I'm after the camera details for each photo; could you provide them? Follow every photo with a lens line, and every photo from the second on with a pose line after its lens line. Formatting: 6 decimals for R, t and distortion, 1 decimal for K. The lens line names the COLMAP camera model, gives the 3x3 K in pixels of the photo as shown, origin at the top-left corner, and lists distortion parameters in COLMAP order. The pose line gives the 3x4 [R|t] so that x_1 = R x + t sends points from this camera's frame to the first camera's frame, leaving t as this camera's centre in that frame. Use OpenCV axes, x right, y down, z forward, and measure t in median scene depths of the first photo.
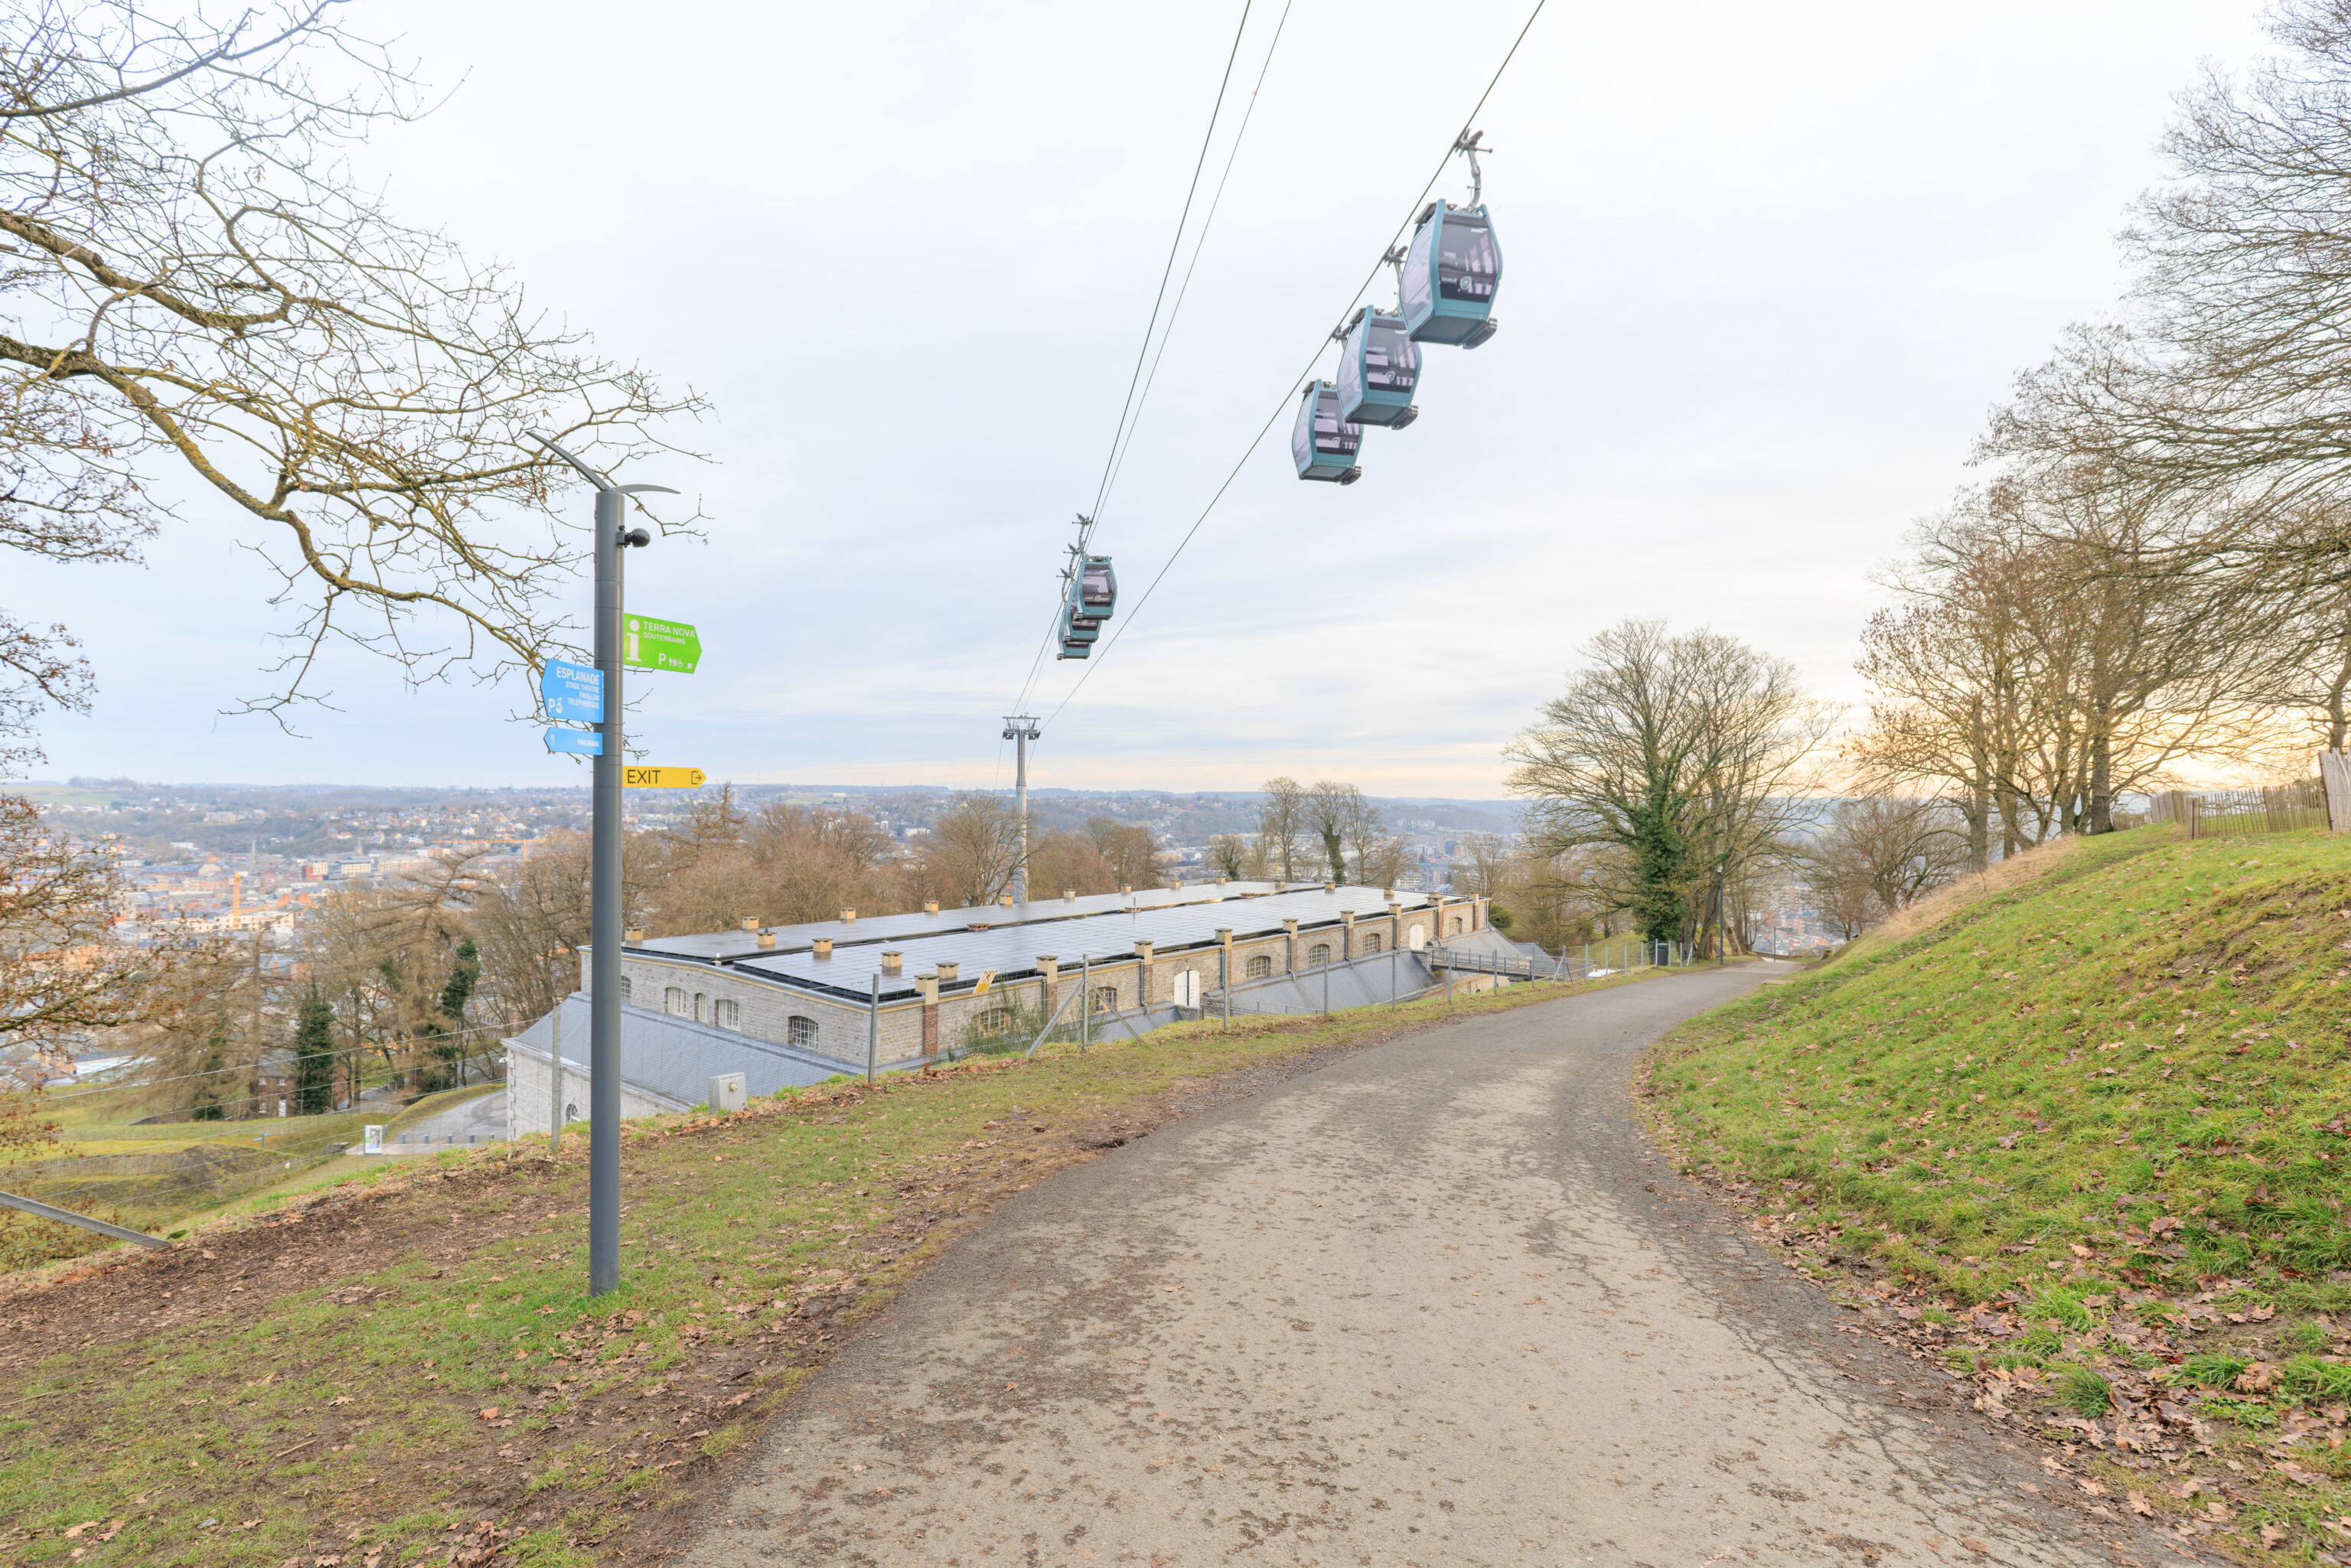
lens RADIAL K [[1174.9, 0, 1175.5], [0, 1174.9, 784.0], [0, 0, 1]] dist [-0.012385, 0.000145]
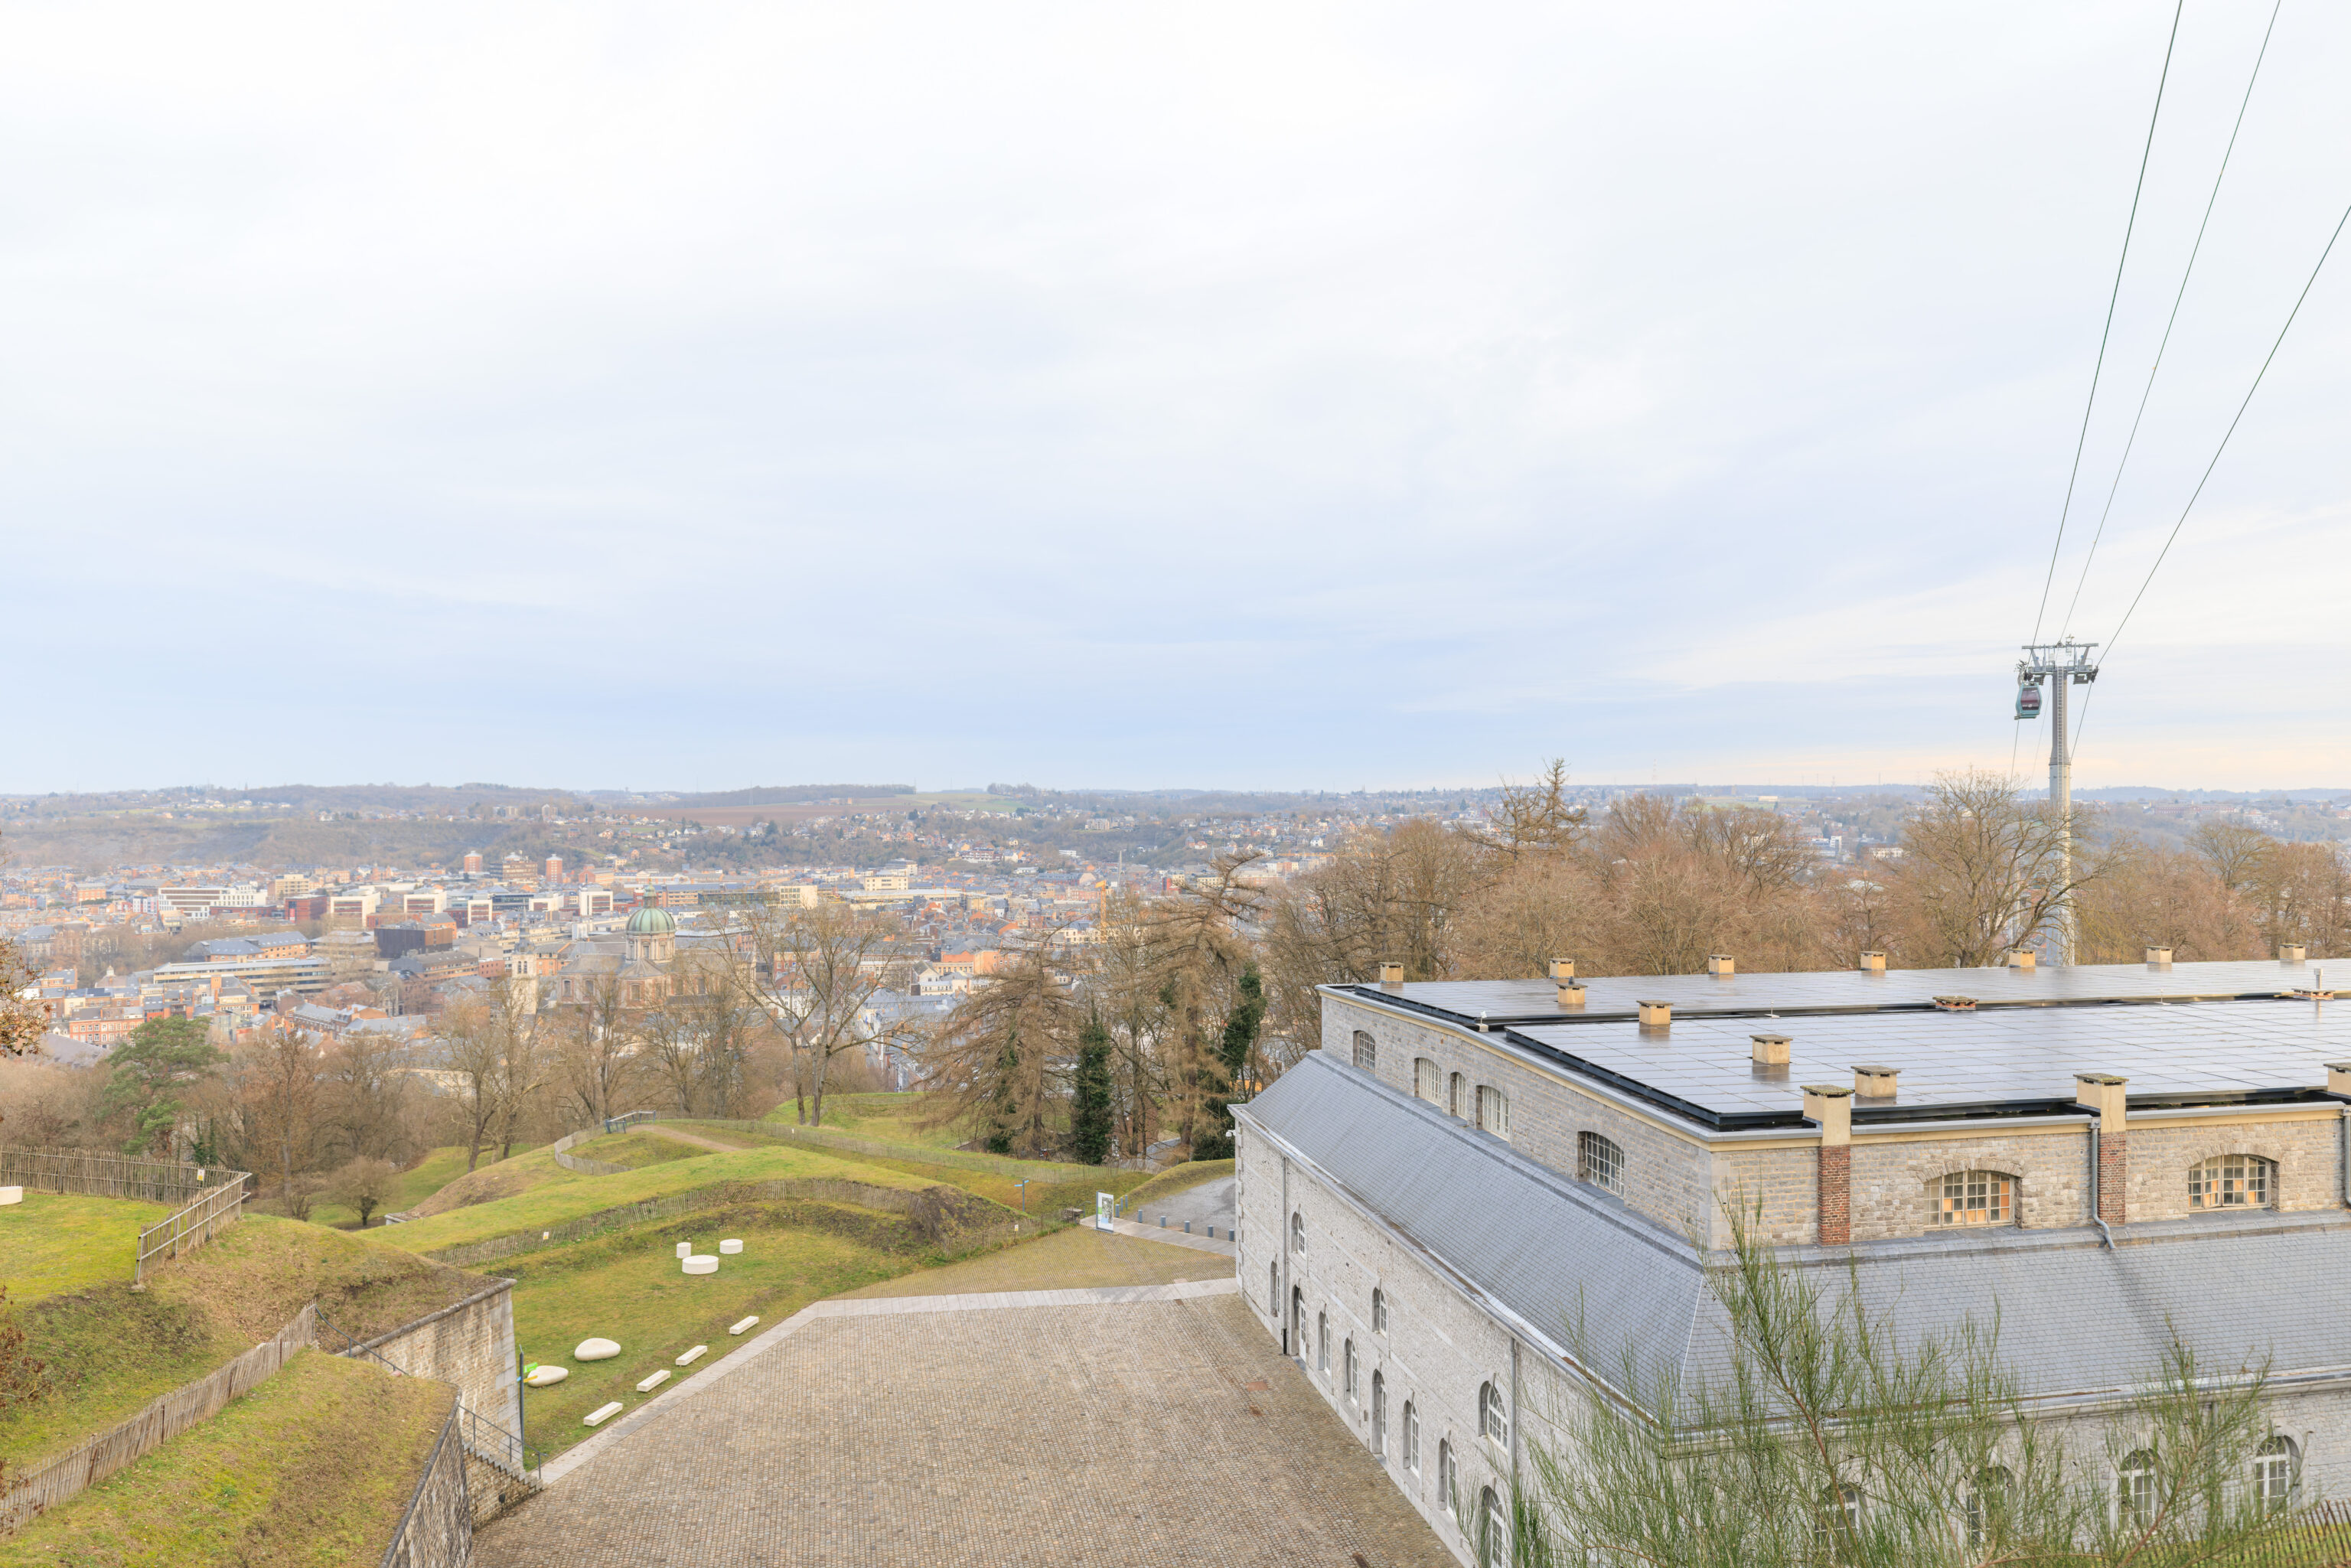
lens RADIAL K [[1496.7, 0, 1175.5], [0, 1496.7, 784.0], [0, 0, 1]] dist [0.003263, -0.004984]
pose [[0.780838, -0.008601, -0.624674, -0.014145], [0.001664, 0.999930, -0.011688, 0.022696], [0.624731, 0.008087, 0.780798, 0.191595]]
